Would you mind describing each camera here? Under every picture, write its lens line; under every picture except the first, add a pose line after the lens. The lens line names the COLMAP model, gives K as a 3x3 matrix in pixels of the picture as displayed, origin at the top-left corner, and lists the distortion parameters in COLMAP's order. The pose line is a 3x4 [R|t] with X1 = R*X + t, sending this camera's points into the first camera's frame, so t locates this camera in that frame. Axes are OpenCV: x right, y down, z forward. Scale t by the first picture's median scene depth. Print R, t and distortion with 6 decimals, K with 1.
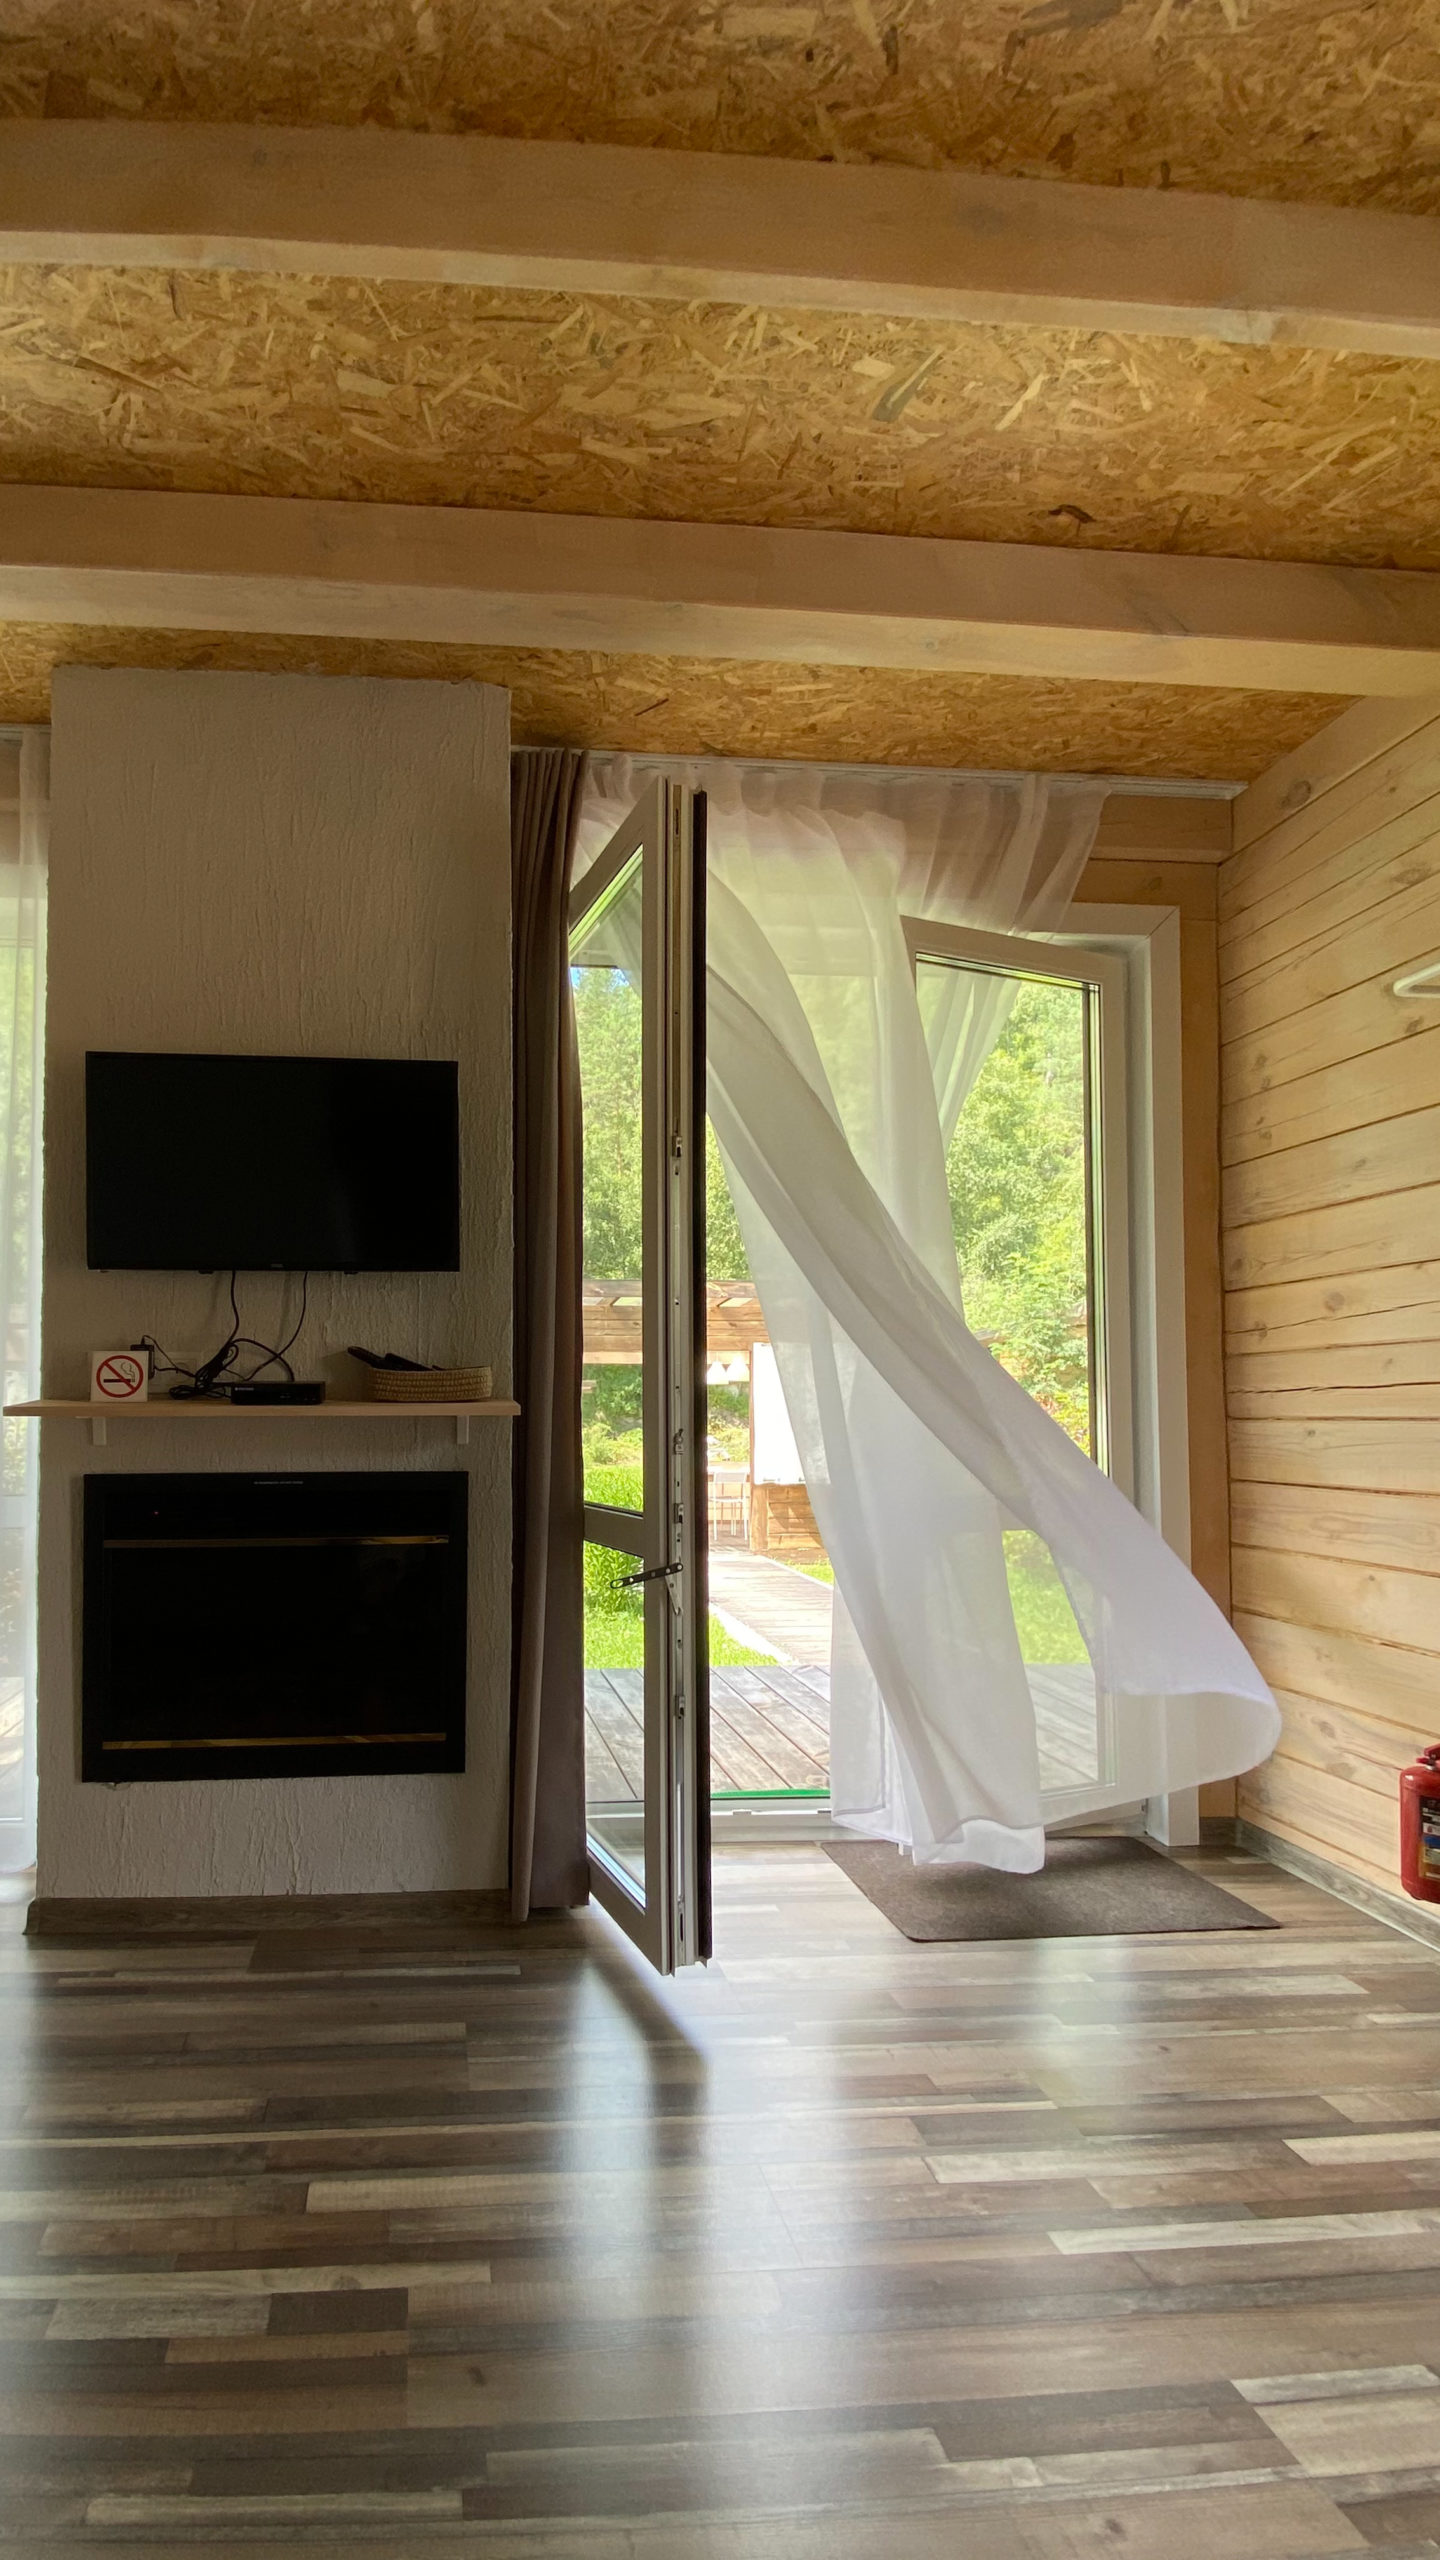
lens RADIAL K [[1132.5, 0, 479.8], [0, 1132.5, 1362.9], [0, 0, 1]] dist [0.003677, -0.005951]
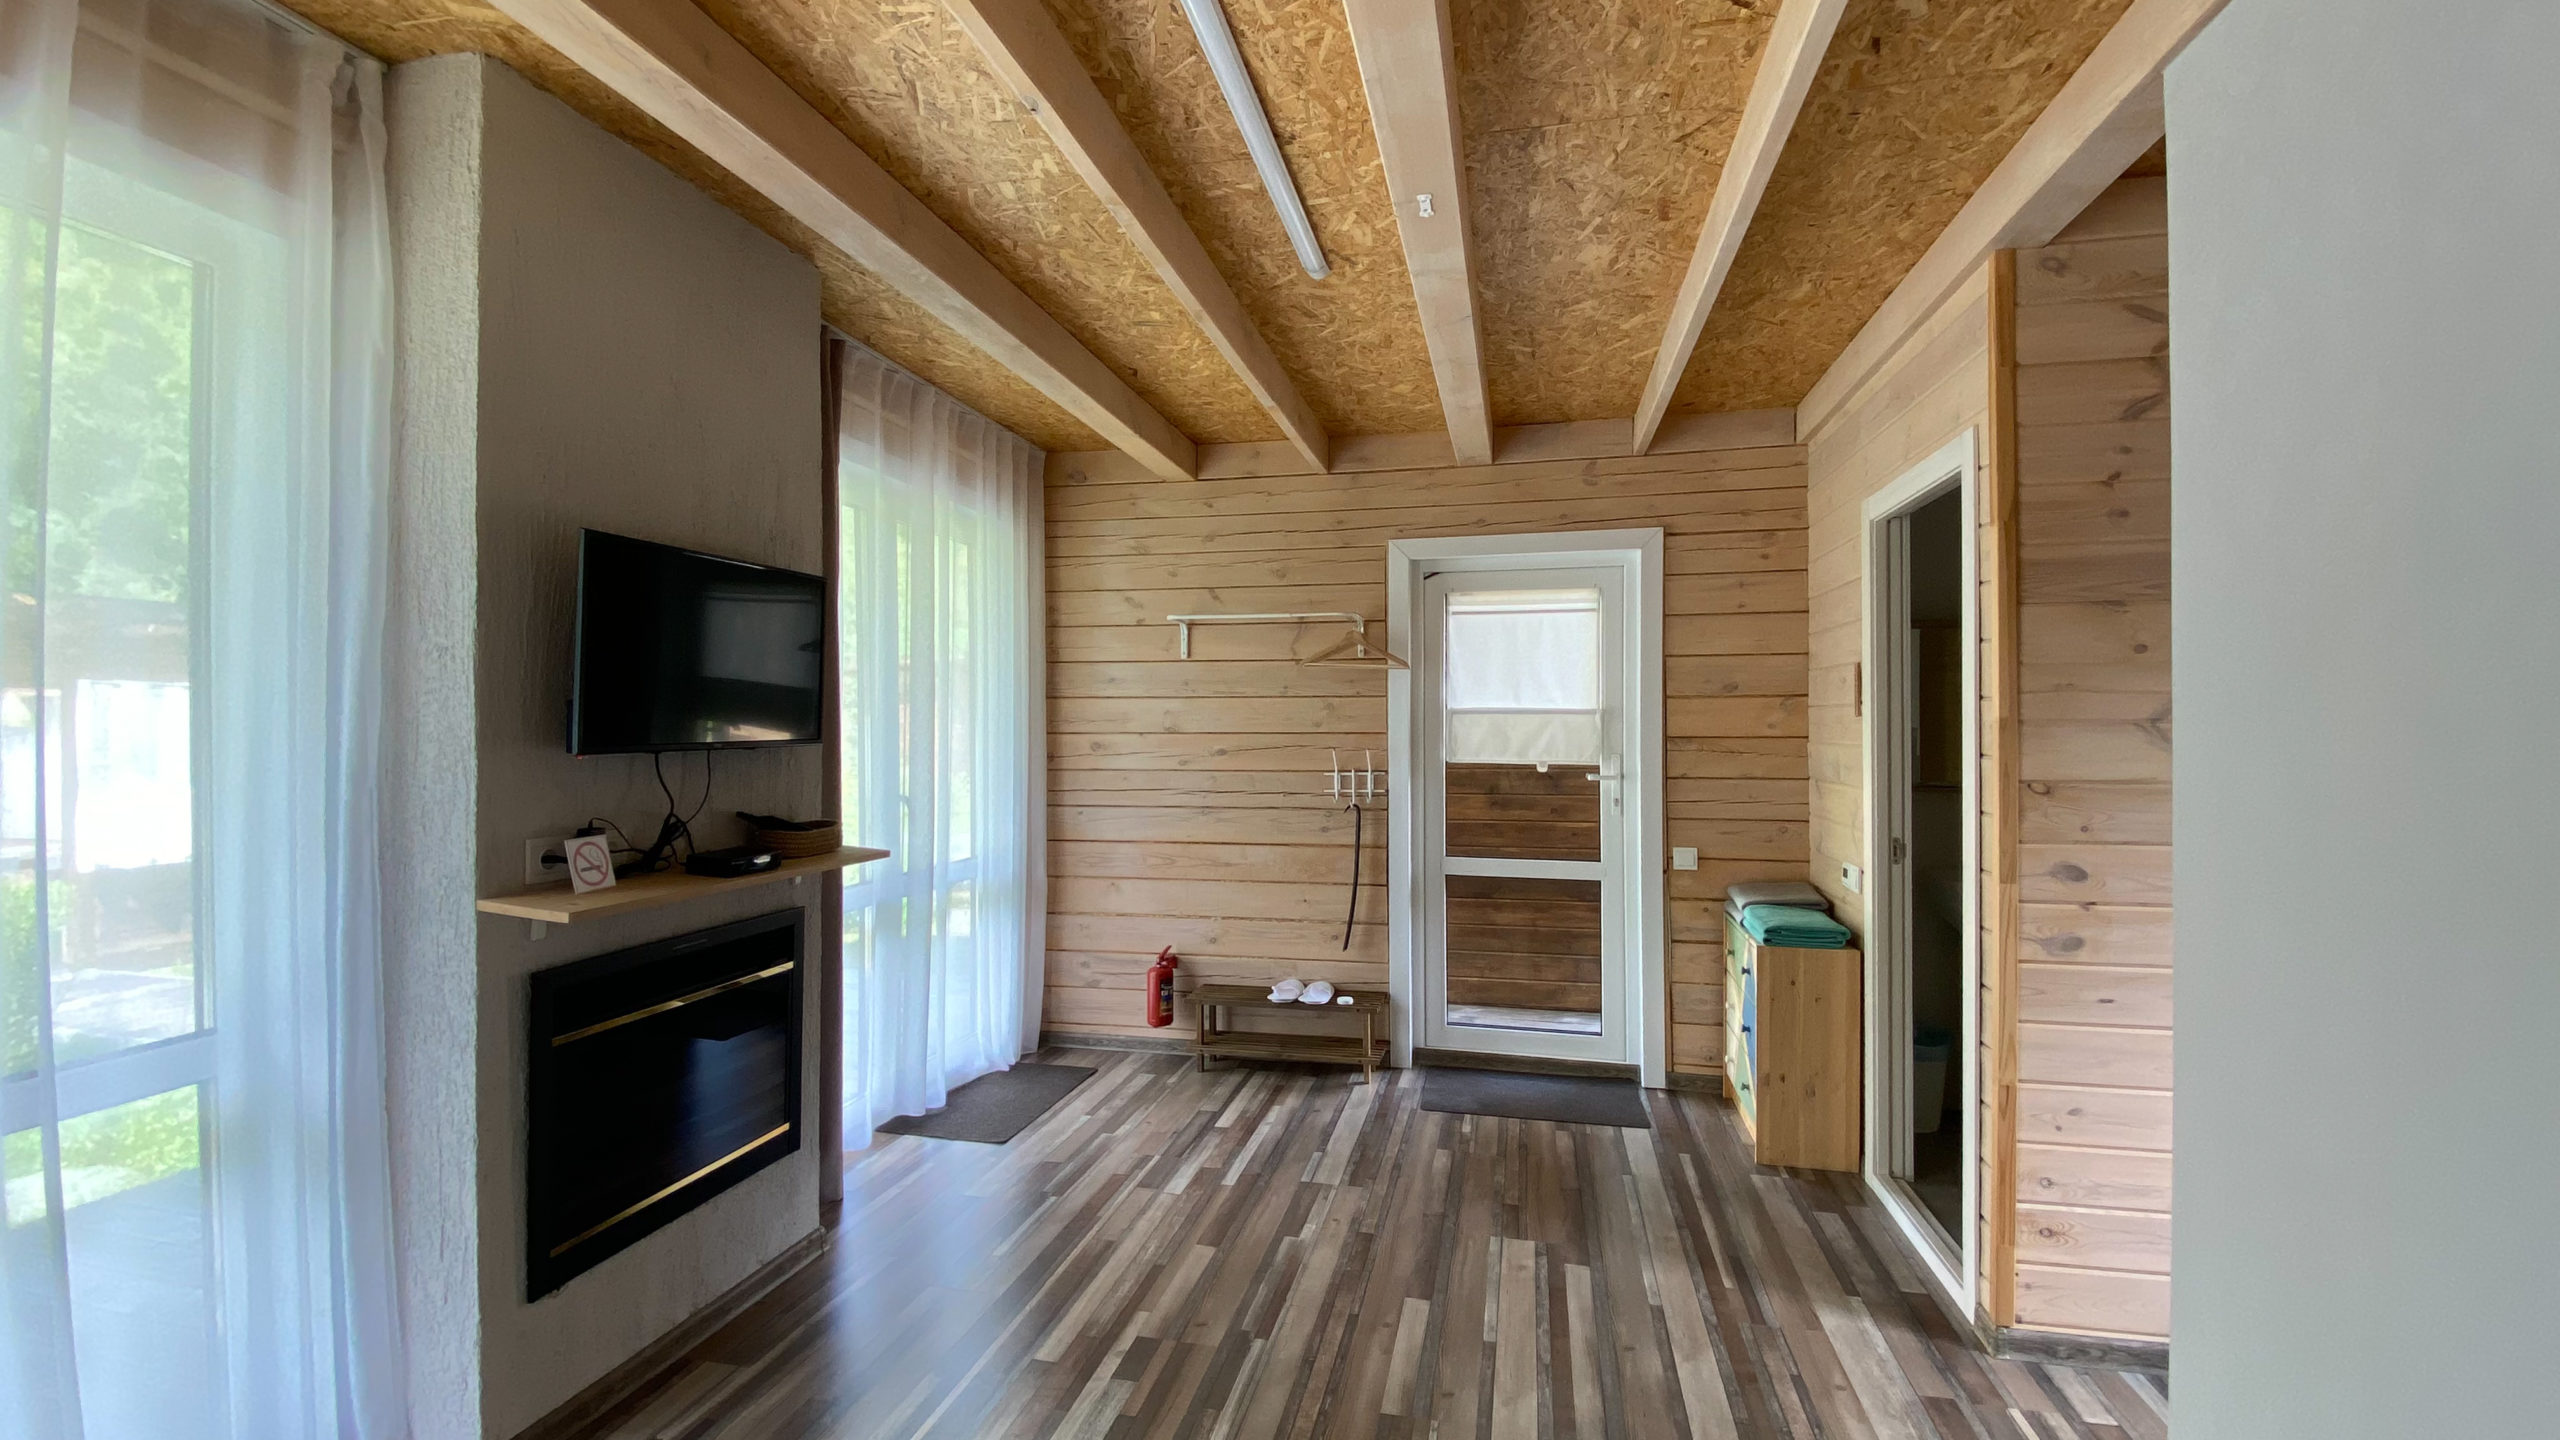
lens RADIAL K [[1056.6, 0, 1302.3], [0, 1056.6, 665.9], [0, 0, 1]] dist [0.032838, -0.000024]
pose [[0.273459, 0.055681, 0.960271, -1.125405], [-0.046228, 0.997930, -0.044700, -0.153067], [-0.960772, -0.032168, 0.275467, 0.171181]]
